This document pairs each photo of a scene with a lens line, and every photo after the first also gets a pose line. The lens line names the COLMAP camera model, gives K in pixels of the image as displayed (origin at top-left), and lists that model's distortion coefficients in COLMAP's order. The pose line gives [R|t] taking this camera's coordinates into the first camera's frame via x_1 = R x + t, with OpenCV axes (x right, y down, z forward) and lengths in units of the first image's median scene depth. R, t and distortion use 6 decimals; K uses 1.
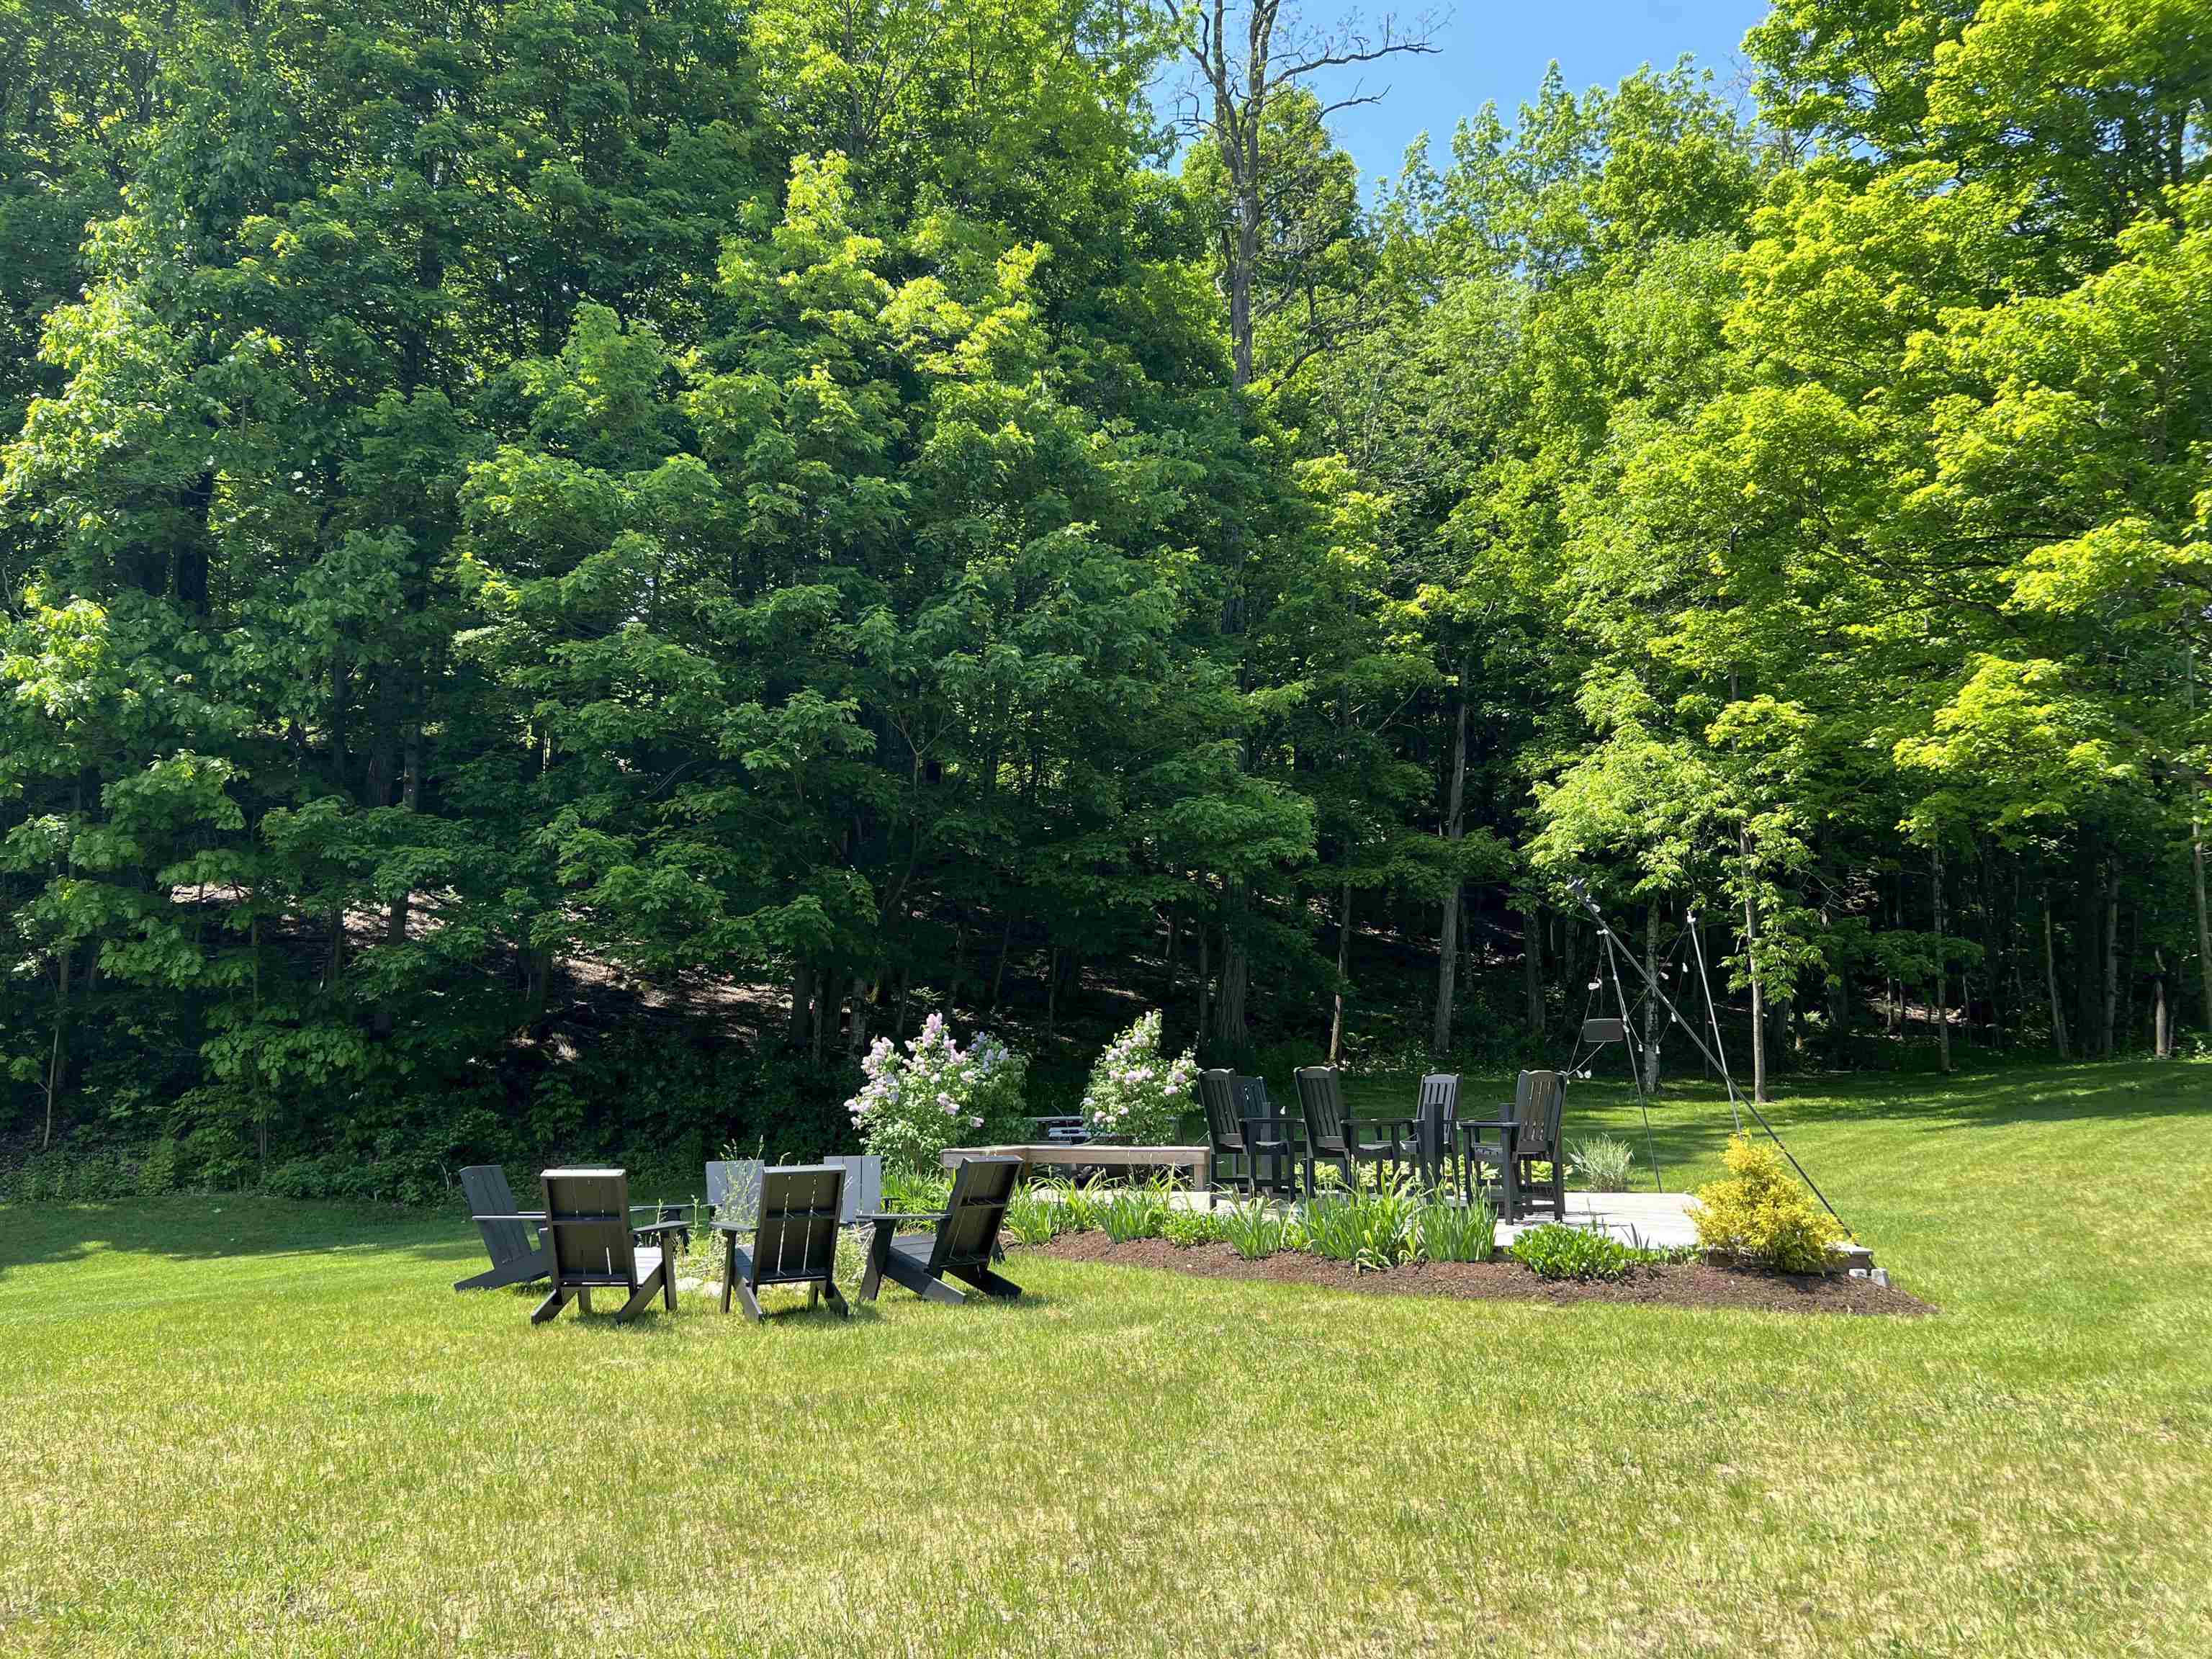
lens RADIAL K [[1738.4, 0, 1106.0], [0, 1738.4, 829.5], [0, 0, 1]] dist [0.107331, -0.140566]
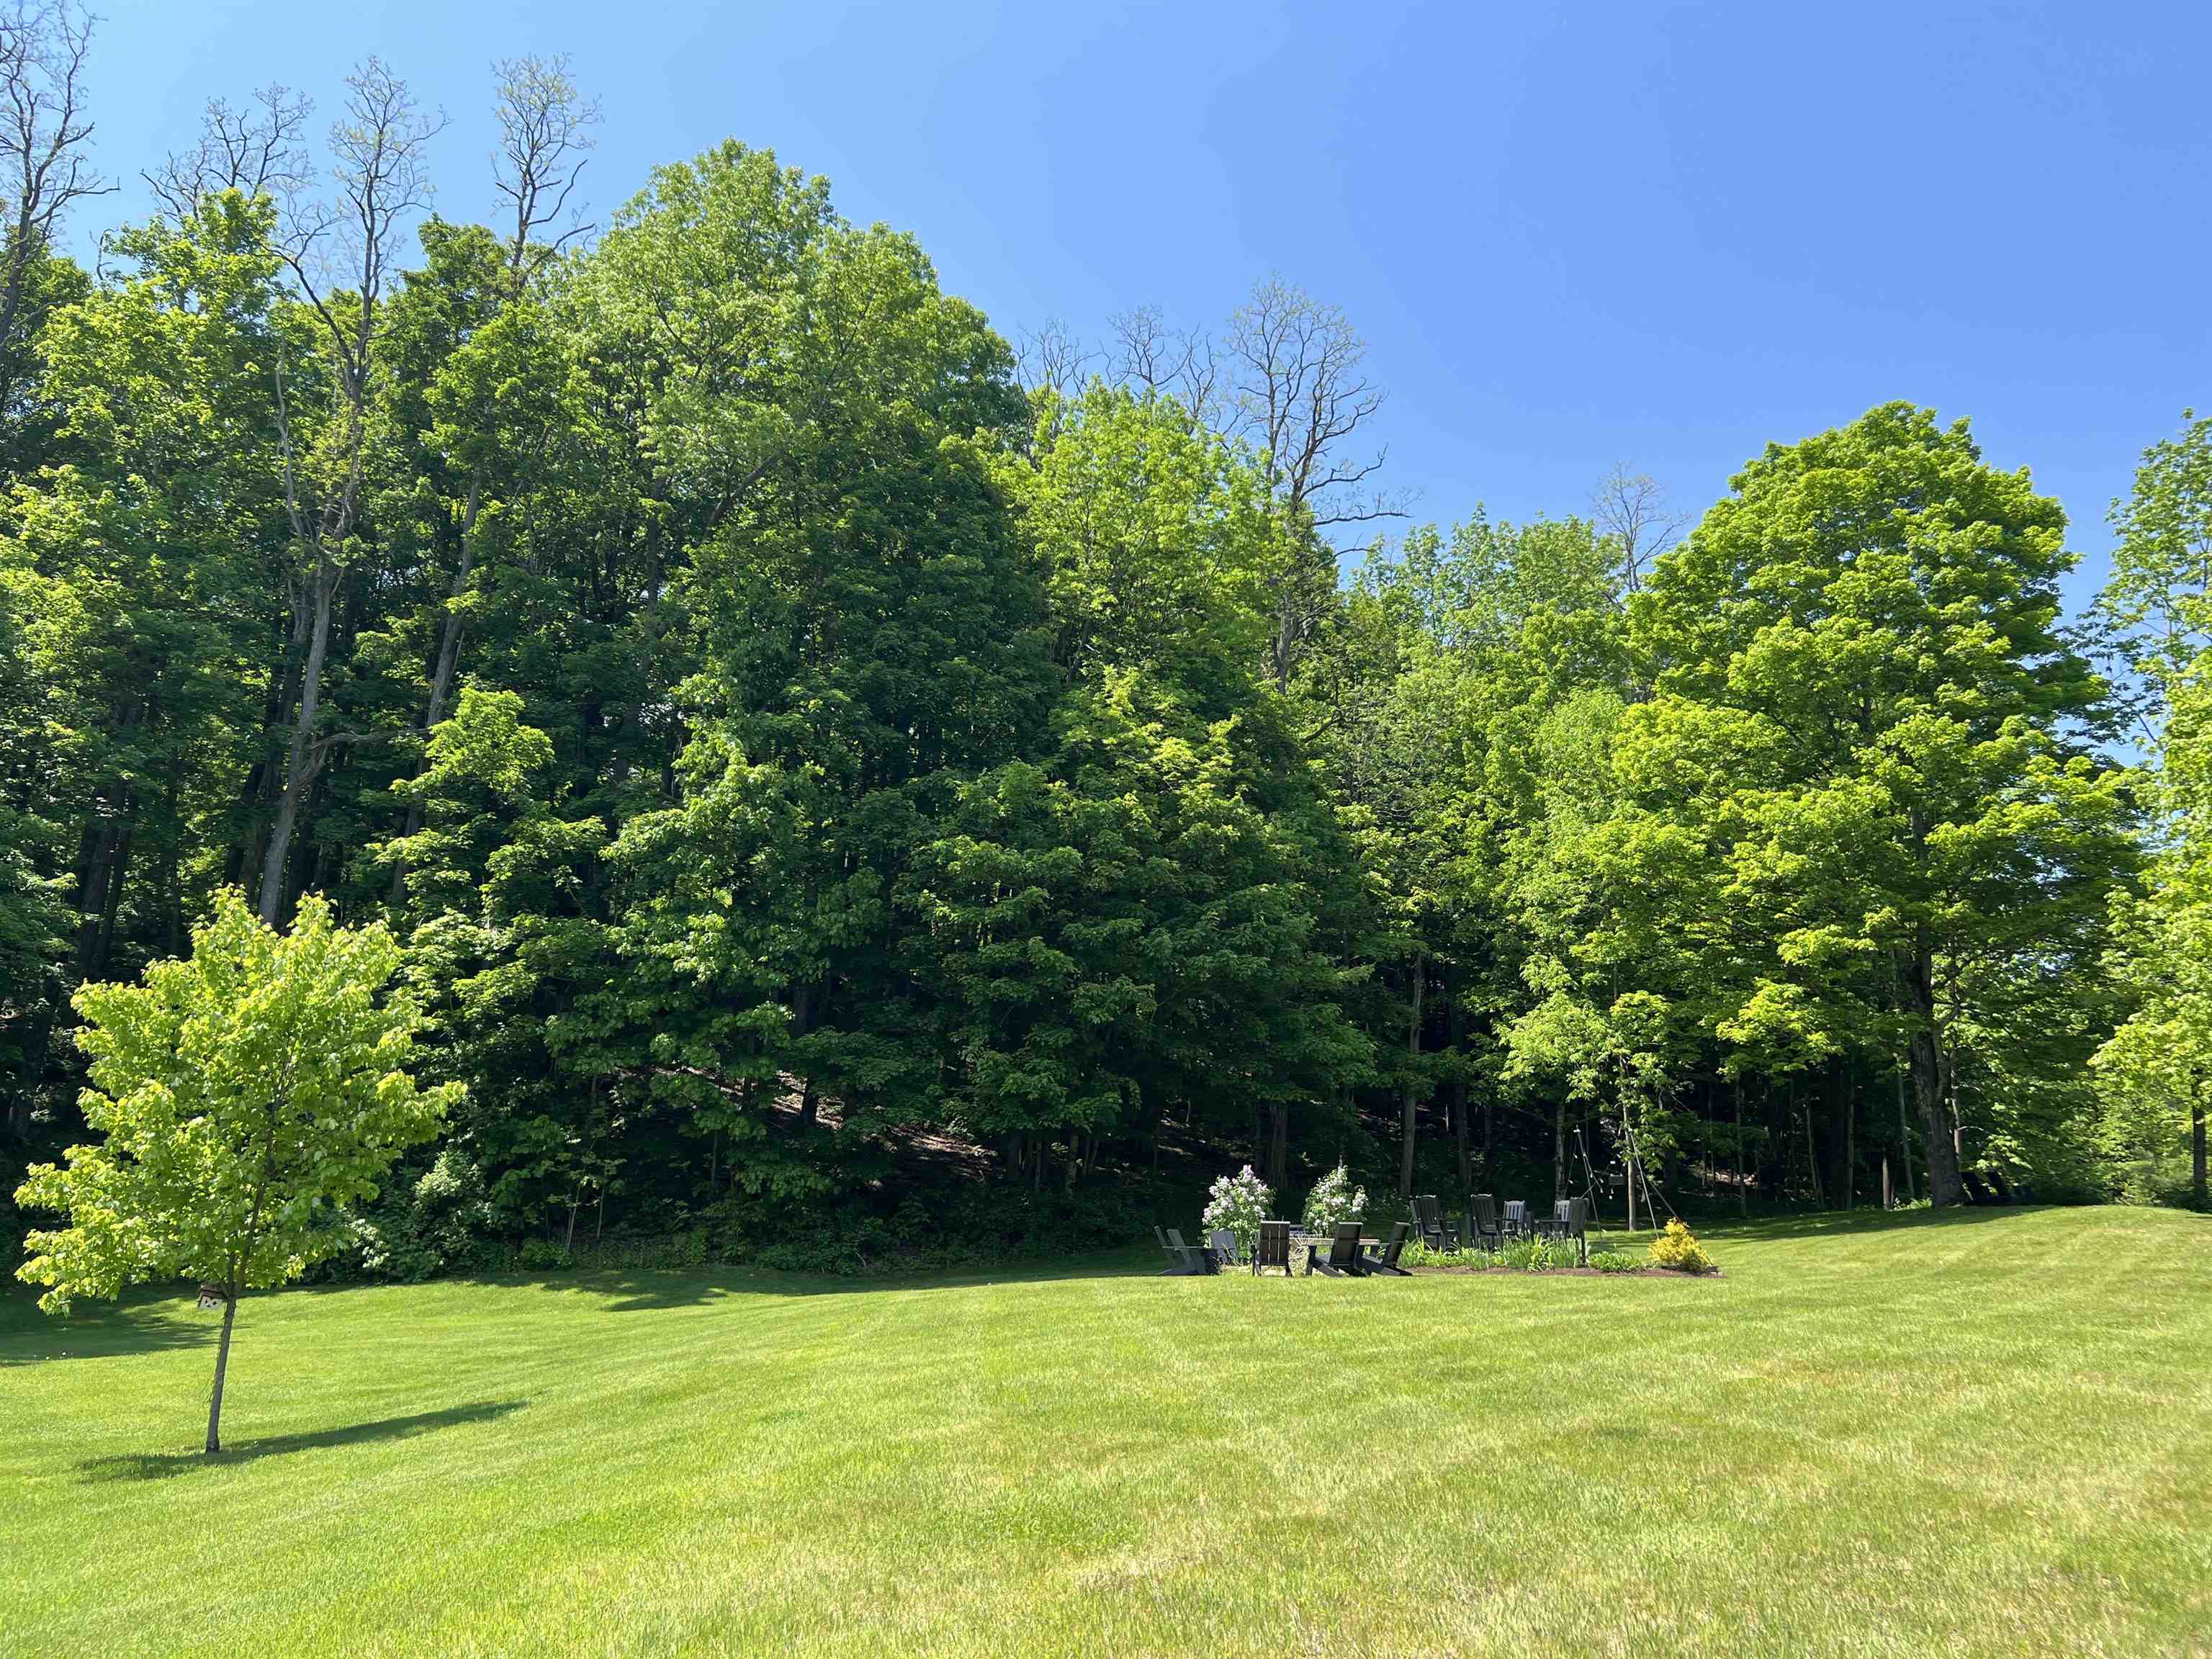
lens RADIAL K [[1654.7, 0, 1106.0], [0, 1654.7, 829.5], [0, 0, 1]] dist [0.030622, -0.001515]
pose [[0.996345, 0.037574, 0.076709, -0.303933], [-0.030169, 0.994972, -0.095507, -0.063684], [-0.079912, 0.092843, 0.992469, -0.635877]]
